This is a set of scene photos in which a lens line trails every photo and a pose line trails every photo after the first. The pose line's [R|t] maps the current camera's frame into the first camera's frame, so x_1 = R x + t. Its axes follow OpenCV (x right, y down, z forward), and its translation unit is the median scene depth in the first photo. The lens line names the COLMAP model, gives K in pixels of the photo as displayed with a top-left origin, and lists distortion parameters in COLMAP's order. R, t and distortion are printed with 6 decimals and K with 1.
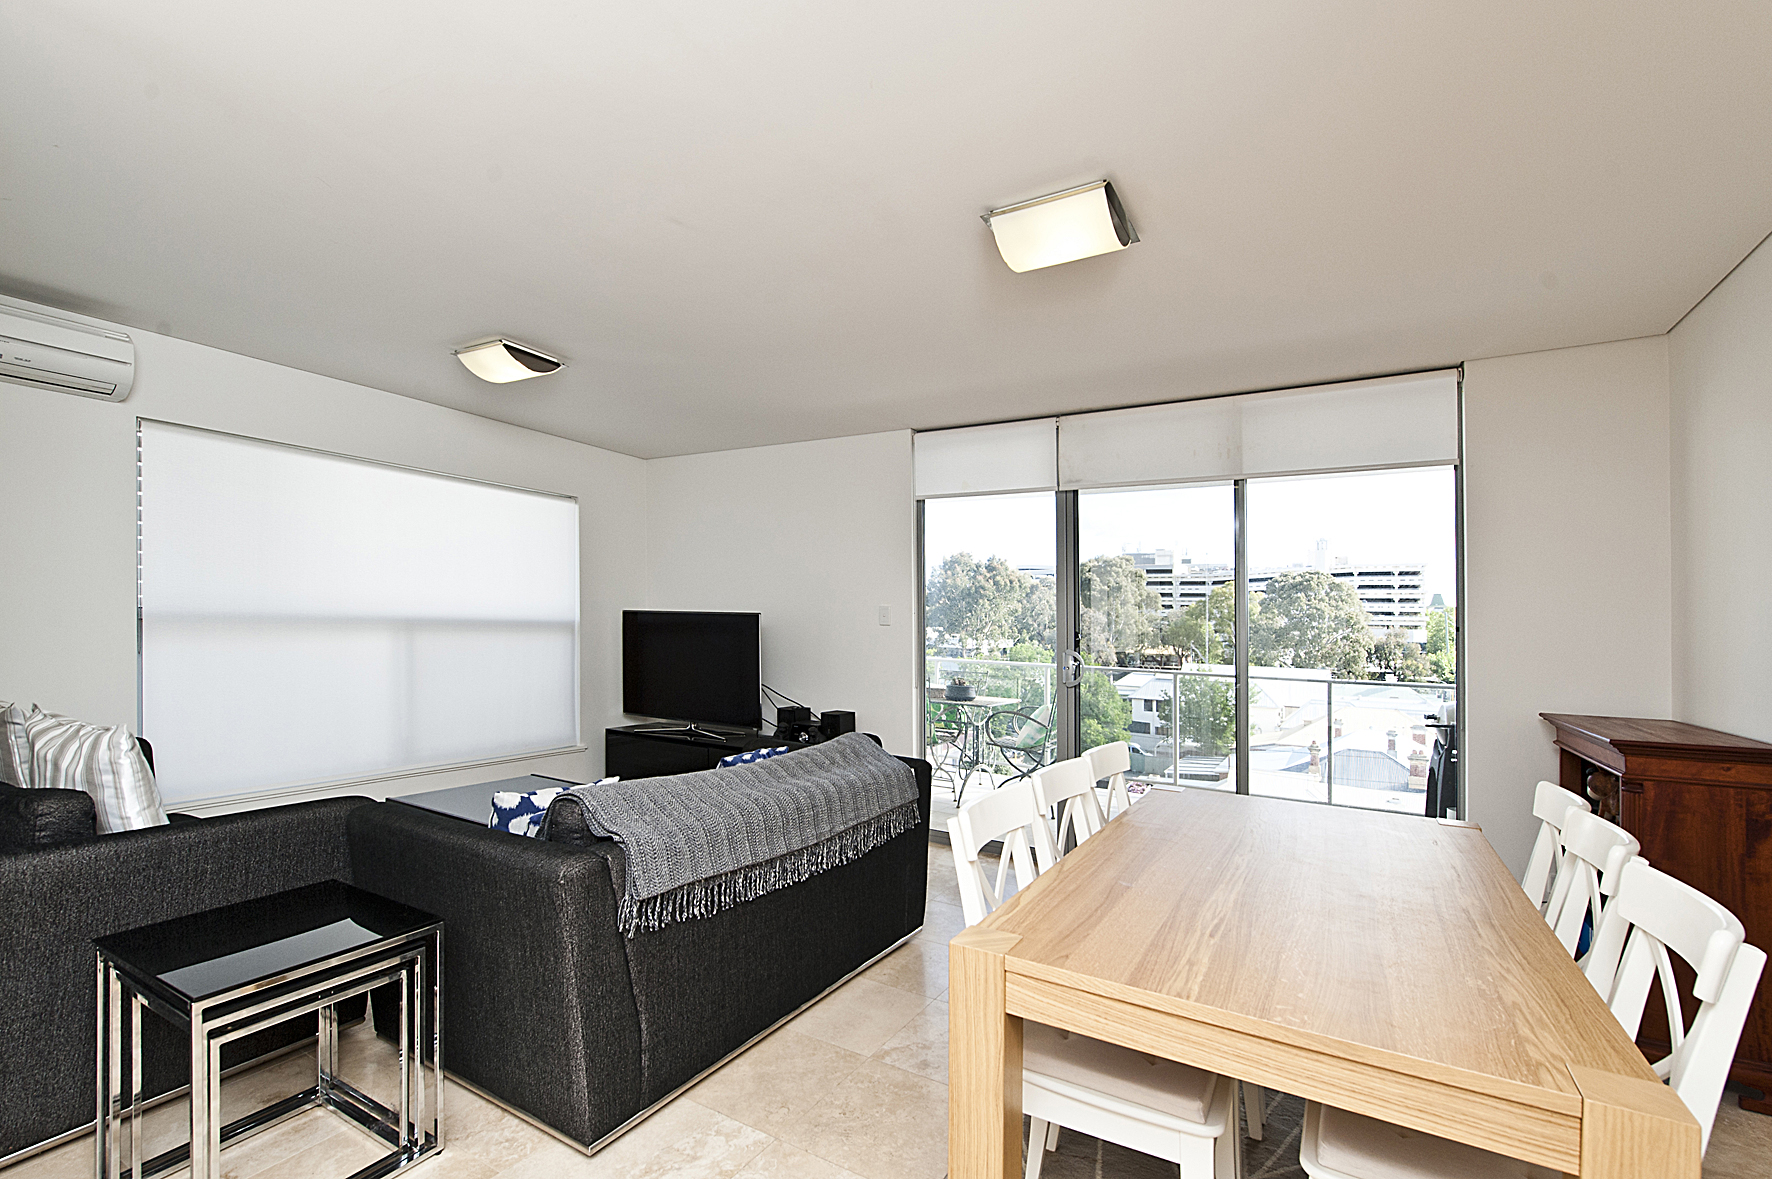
lens RADIAL K [[810.7, 0, 882.4], [0, 810.7, 673.4], [0, 0, 1]] dist [0.035107, -0.032071]
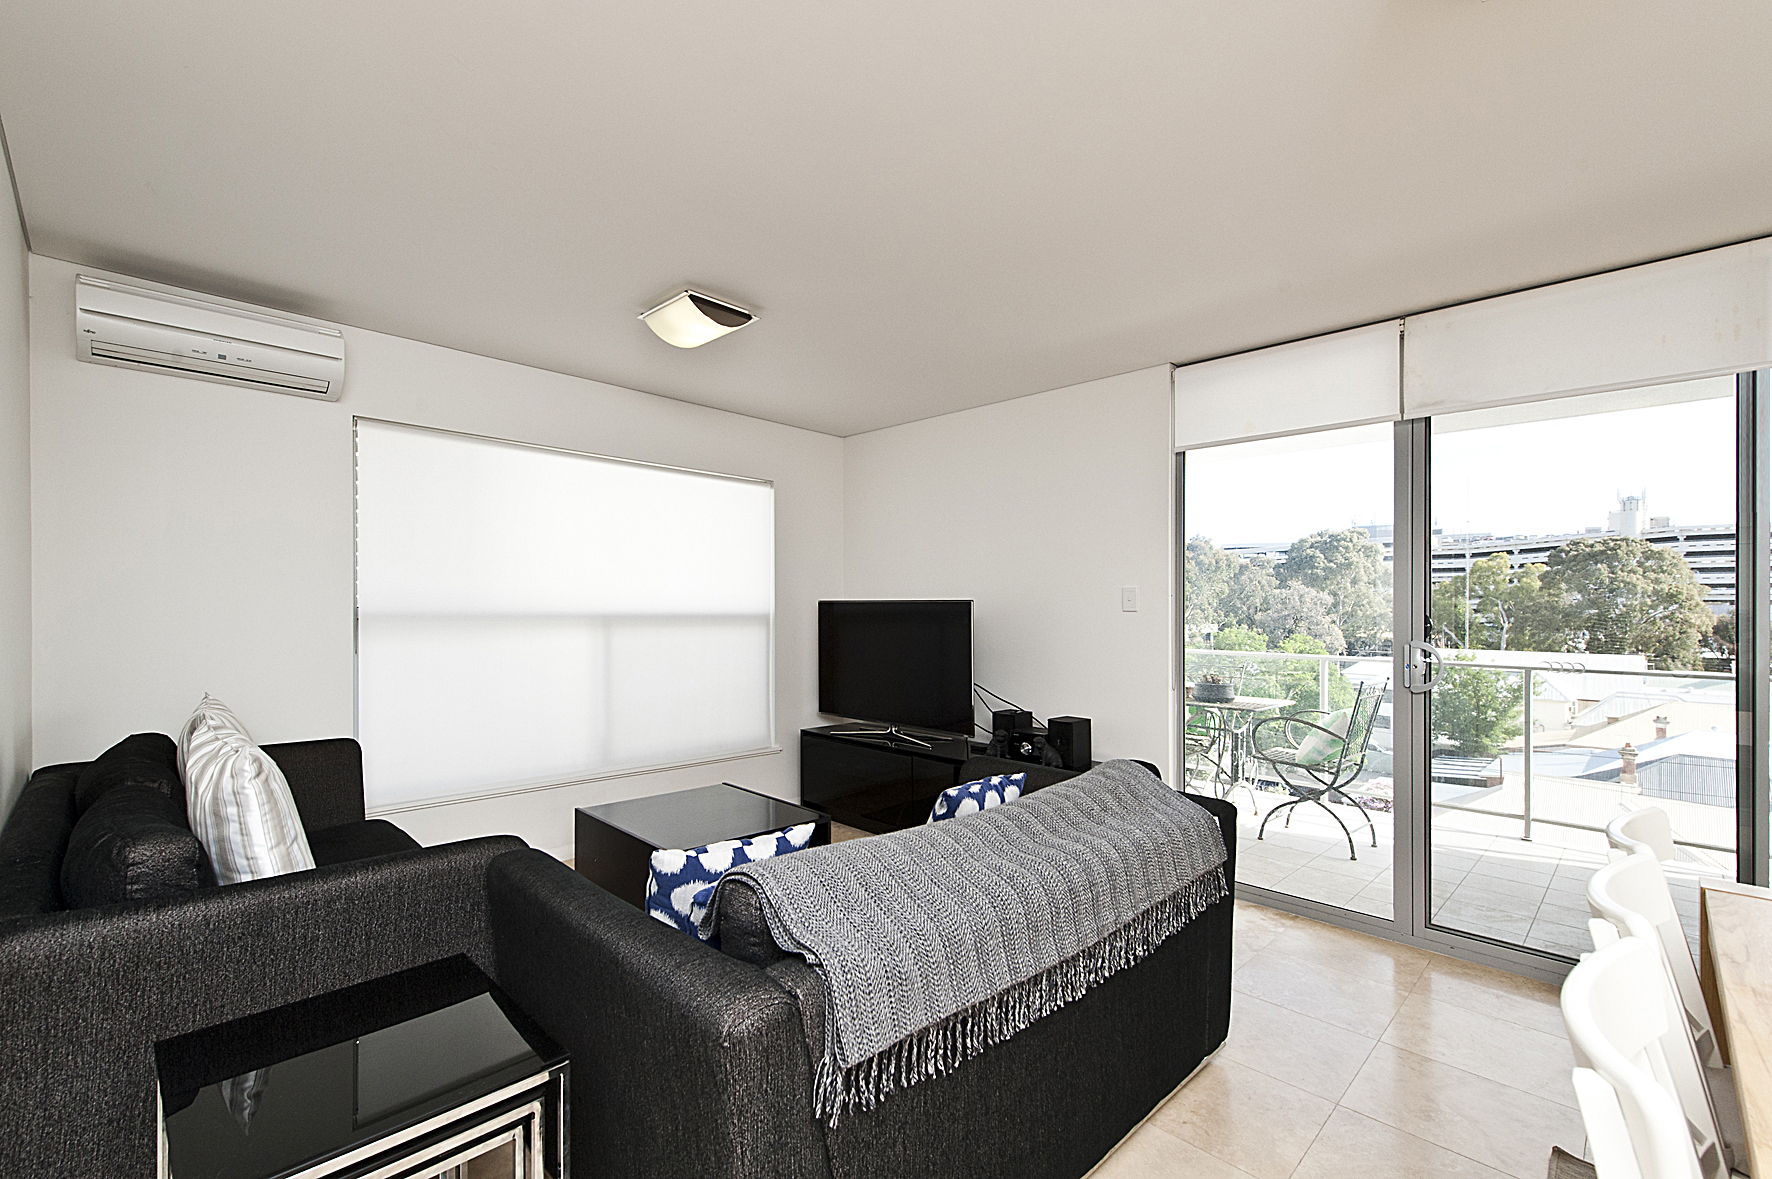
lens RADIAL K [[759.3, 0, 882.1], [0, 759.3, 615.3], [0, 0, 1]] dist [-0.000207, 0.000113]
pose [[0.974894, -0.016143, -0.222084, -0.073171], [0.003915, 0.998457, -0.055388, -0.015777], [0.222636, 0.053128, 0.973453, 0.225799]]
